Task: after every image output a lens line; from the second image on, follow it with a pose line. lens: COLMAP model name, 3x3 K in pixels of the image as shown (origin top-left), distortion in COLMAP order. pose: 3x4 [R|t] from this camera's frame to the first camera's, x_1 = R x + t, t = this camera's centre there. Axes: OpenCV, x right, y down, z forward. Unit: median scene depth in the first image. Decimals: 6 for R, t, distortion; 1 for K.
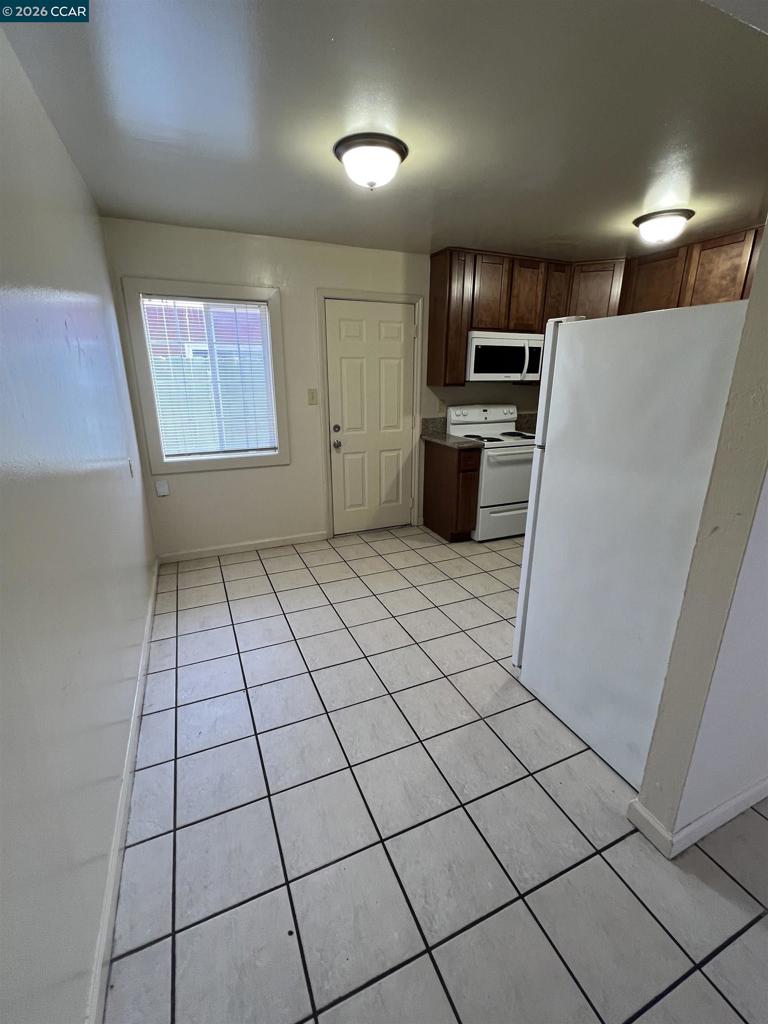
lens RADIAL K [[439.4, 0, 382.0], [0, 439.4, 511.7], [0, 0, 1]] dist [0.004288, 0.000342]
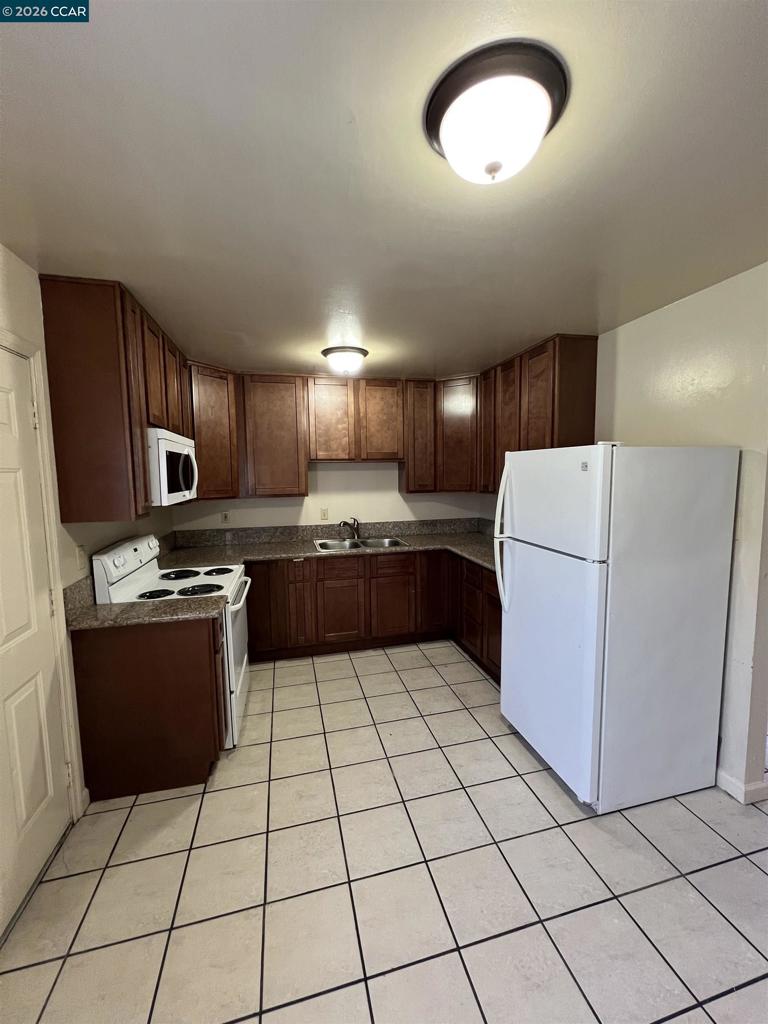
lens RADIAL K [[409.7, 0, 385.4], [0, 409.7, 509.2], [0, 0, 1]] dist [-0.000037, -0.000351]
pose [[0.156256, -0.091401, 0.983478, -0.312321], [0.310928, 0.949639, 0.038856, -0.225139], [-0.937501, 0.299719, 0.176806, 0.627690]]
